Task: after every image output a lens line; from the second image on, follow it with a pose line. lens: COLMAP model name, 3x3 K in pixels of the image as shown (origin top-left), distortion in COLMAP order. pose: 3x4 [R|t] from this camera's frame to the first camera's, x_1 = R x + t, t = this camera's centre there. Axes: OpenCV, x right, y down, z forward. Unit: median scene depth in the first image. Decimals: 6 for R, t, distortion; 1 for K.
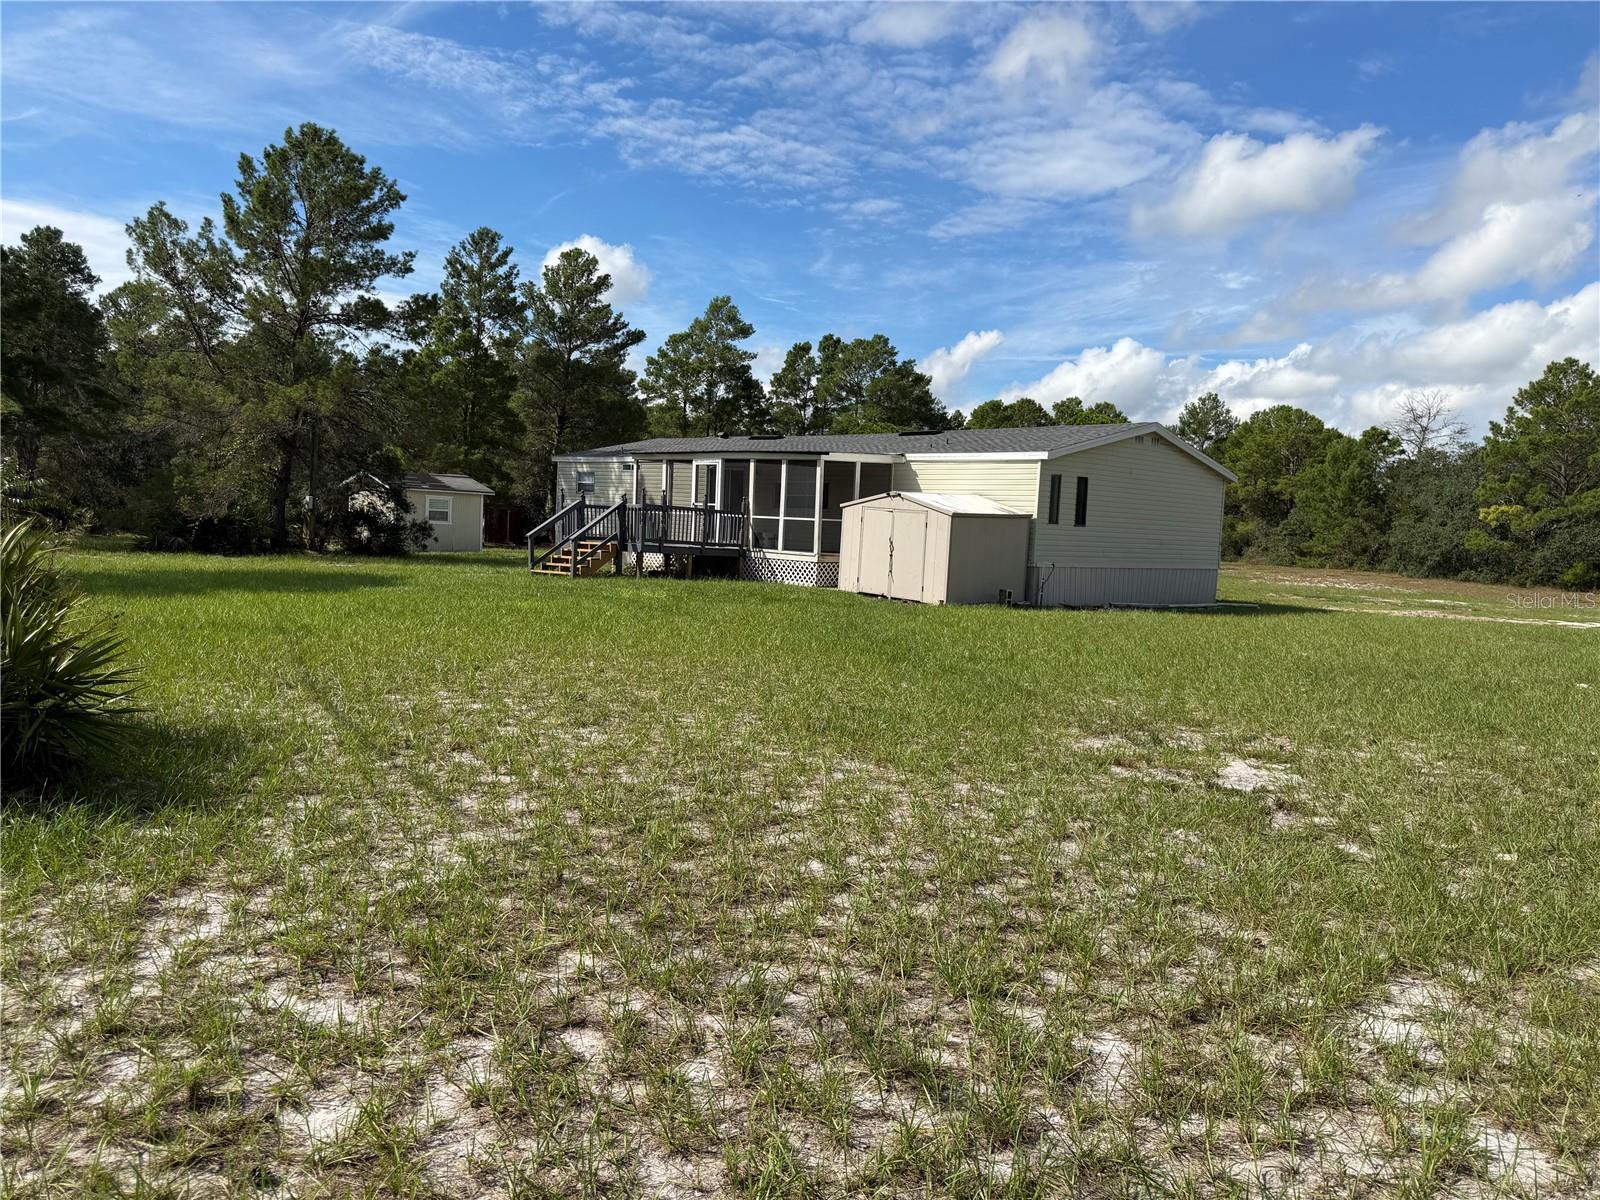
lens RADIAL K [[1125.4, 0, 792.7], [0, 1125.4, 607.0], [0, 0, 1]] dist [-0.006462, -0.007757]
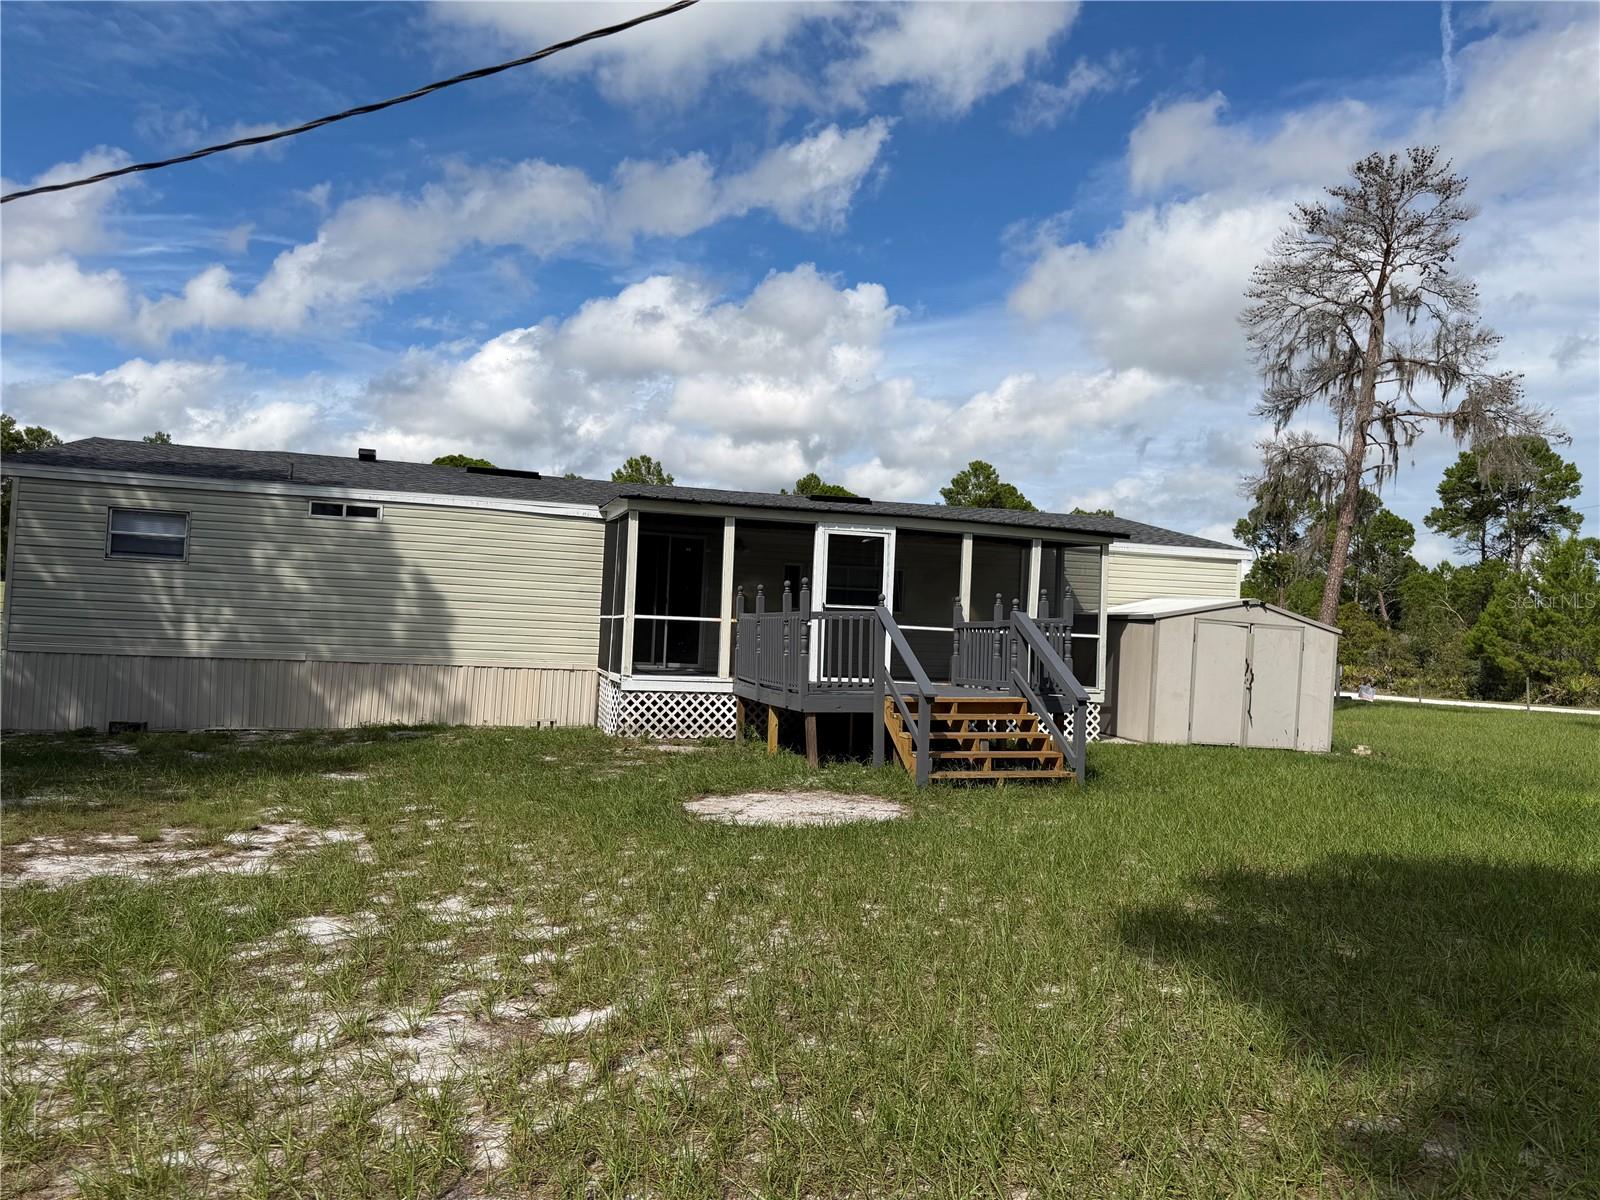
lens RADIAL K [[1125.4, 0, 792.7], [0, 1125.4, 607.0], [0, 0, 1]] dist [-0.006462, -0.007757]
pose [[0.480913, -0.011990, 0.876686, -0.574566], [0.047270, 0.998807, -0.012270, -0.086684], [-0.875493, 0.047342, 0.480906, 0.765624]]
